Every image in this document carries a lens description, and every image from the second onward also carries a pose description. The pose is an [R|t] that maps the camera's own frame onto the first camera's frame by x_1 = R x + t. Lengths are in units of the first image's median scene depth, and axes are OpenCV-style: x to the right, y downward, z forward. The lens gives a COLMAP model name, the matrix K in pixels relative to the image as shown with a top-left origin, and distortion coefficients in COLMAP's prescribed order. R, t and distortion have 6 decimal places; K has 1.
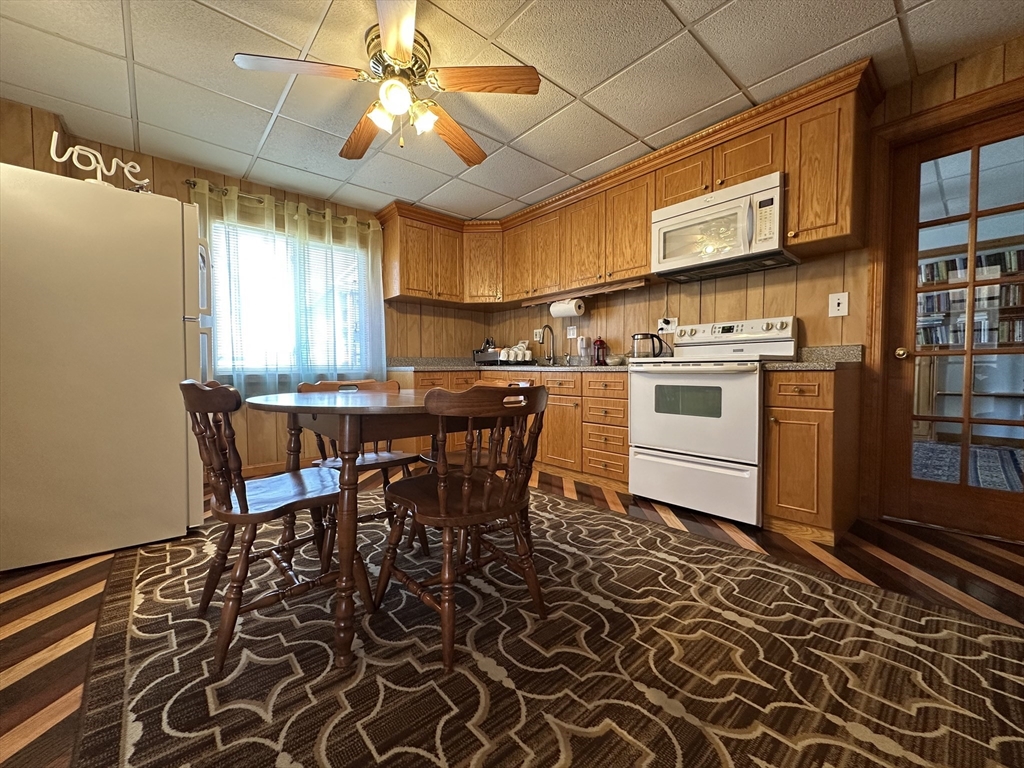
lens RADIAL K [[408.6, 0, 511.6], [0, 408.6, 384.6], [0, 0, 1]] dist [-0.003960, 0.000518]
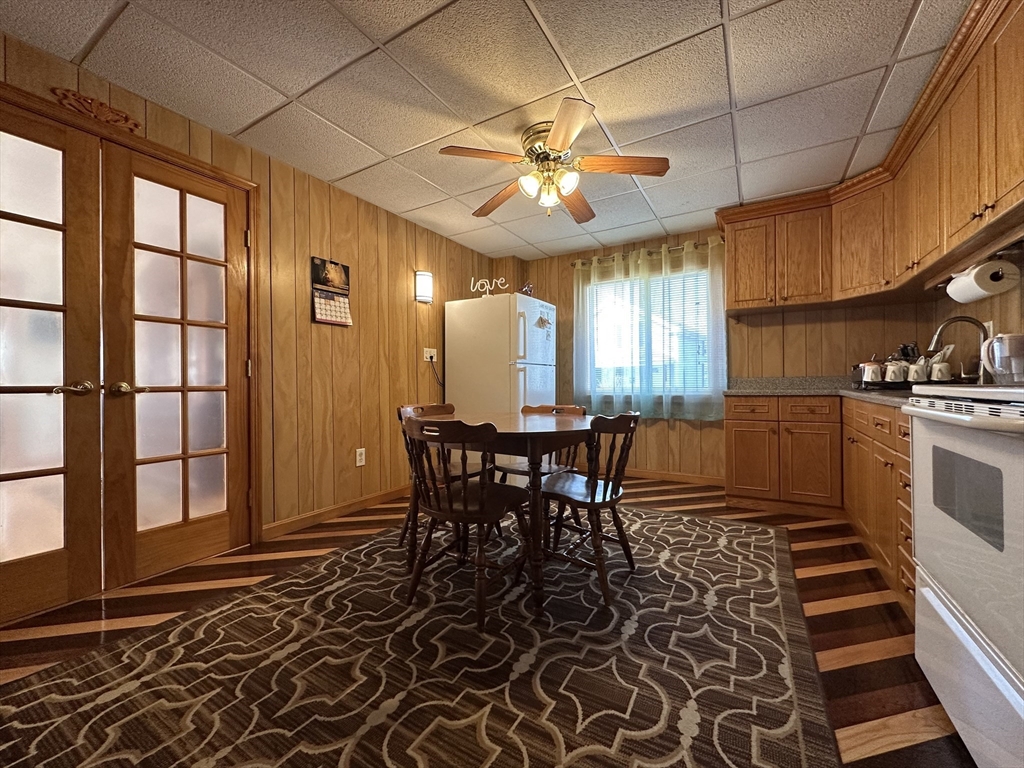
lens RADIAL K [[408.6, 0, 512.0], [0, 408.6, 384.3], [0, 0, 1]] dist [-0.003960, 0.000518]
pose [[0.312083, 0.002132, -0.950053, 0.865478], [-0.029230, 0.999546, -0.007359, -0.069444], [0.949605, 0.030067, 0.312003, 0.535266]]
